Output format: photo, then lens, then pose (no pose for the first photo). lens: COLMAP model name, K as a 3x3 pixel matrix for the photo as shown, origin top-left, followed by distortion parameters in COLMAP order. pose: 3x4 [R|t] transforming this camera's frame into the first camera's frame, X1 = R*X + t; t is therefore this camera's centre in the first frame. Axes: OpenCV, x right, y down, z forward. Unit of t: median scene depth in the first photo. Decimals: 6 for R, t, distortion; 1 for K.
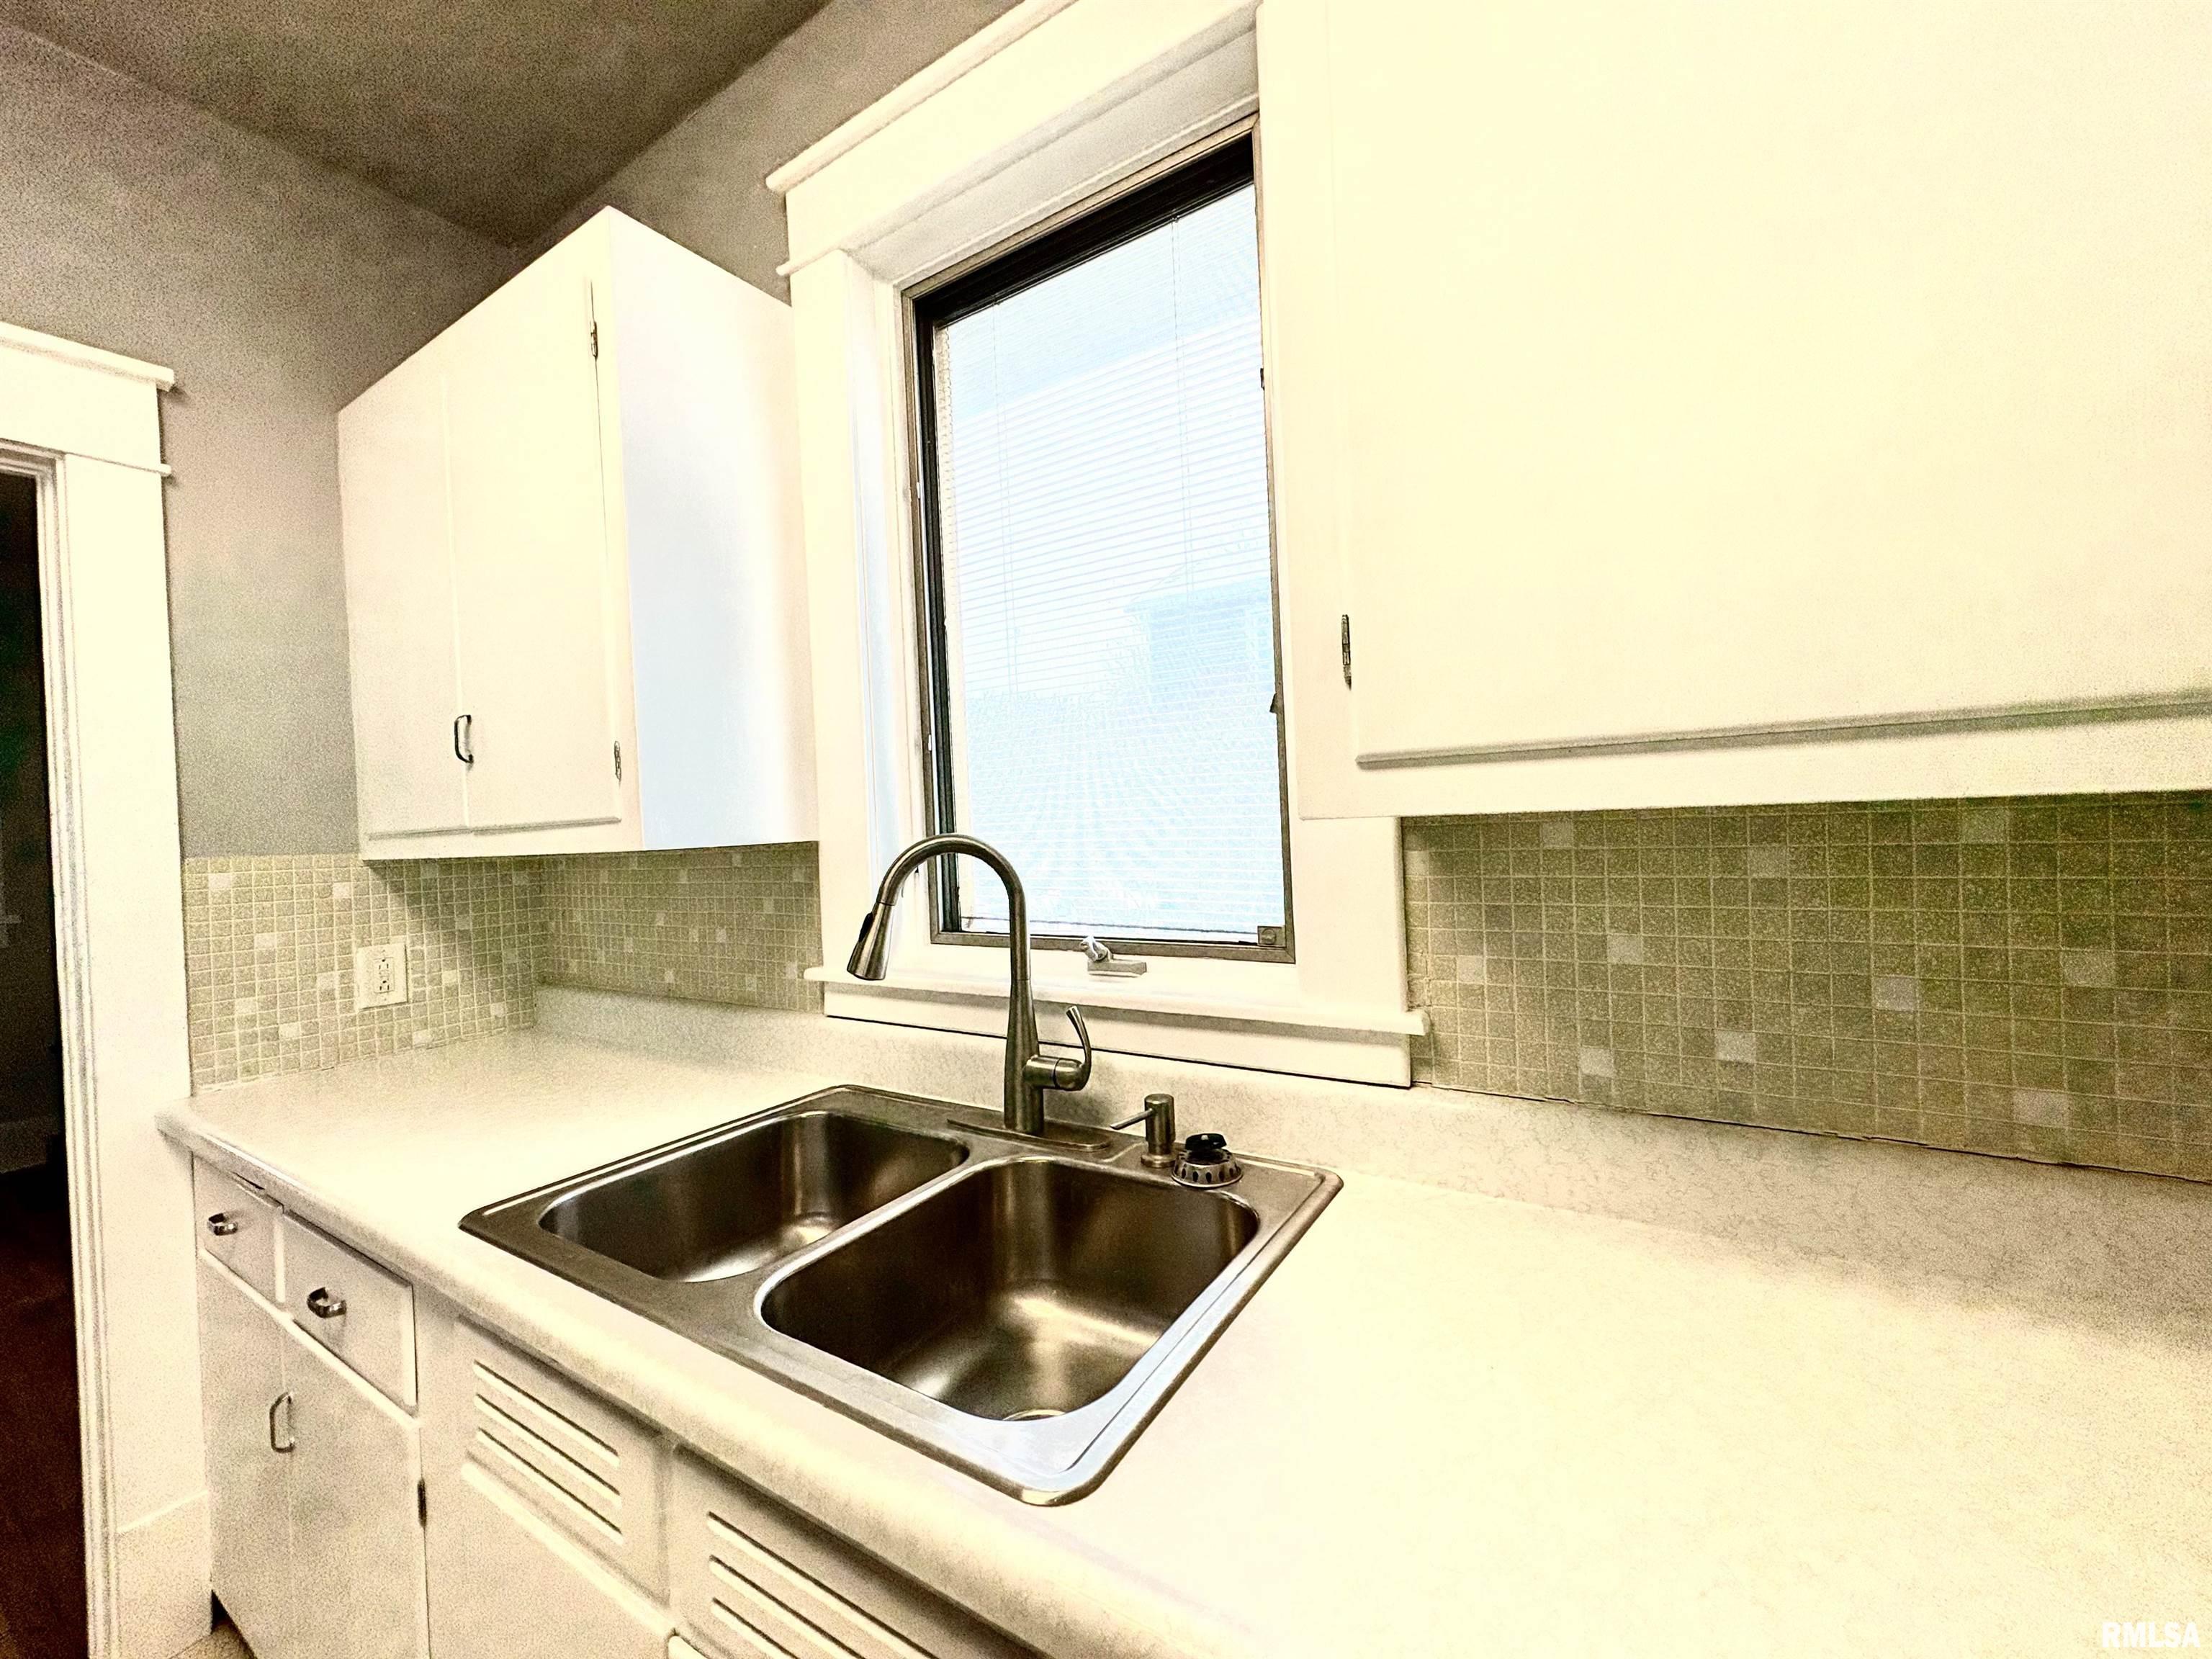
lens RADIAL K [[884.0, 0, 1103.9], [0, 884.0, 830.1], [0, 0, 1]] dist [0.004080, 0.000491]
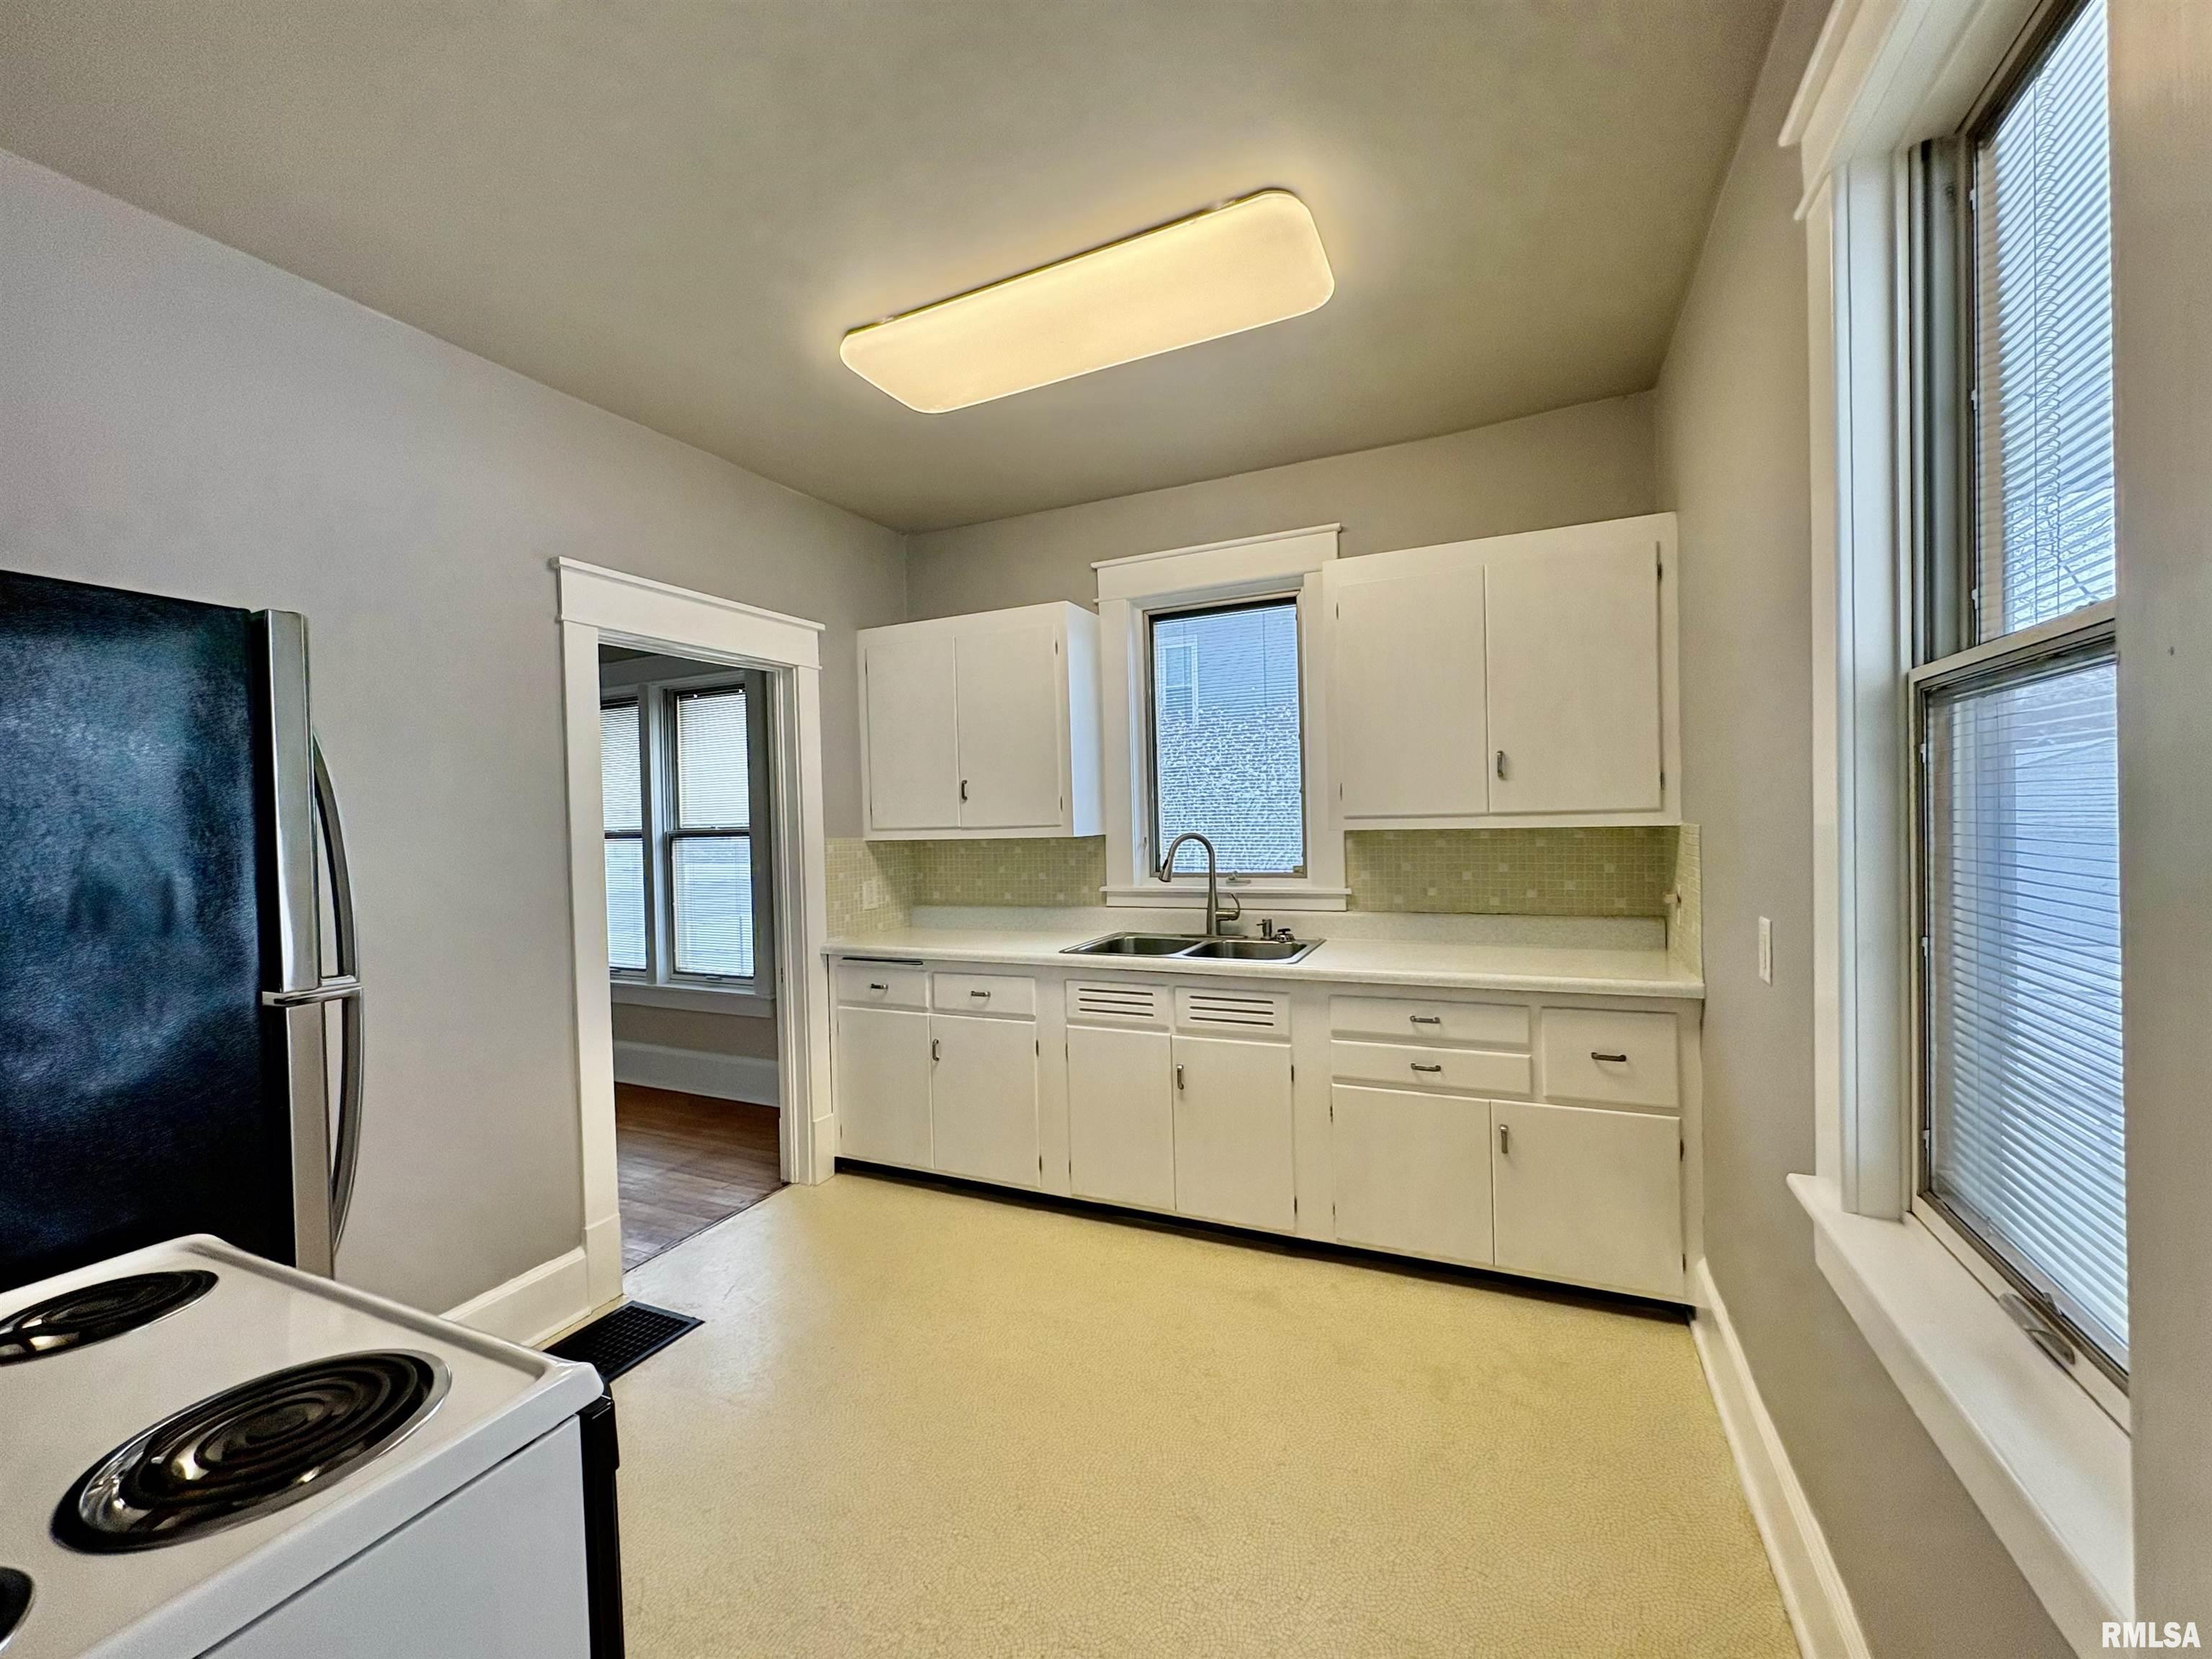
lens RADIAL K [[884.0, 0, 1103.9], [0, 884.0, 830.1], [0, 0, 1]] dist [0.004080, 0.000491]
pose [[0.990723, 0.016408, 0.134903, -0.780174], [-0.015776, 0.999859, -0.005757, 0.016828], [-0.134978, 0.003576, 0.990842, -1.674958]]
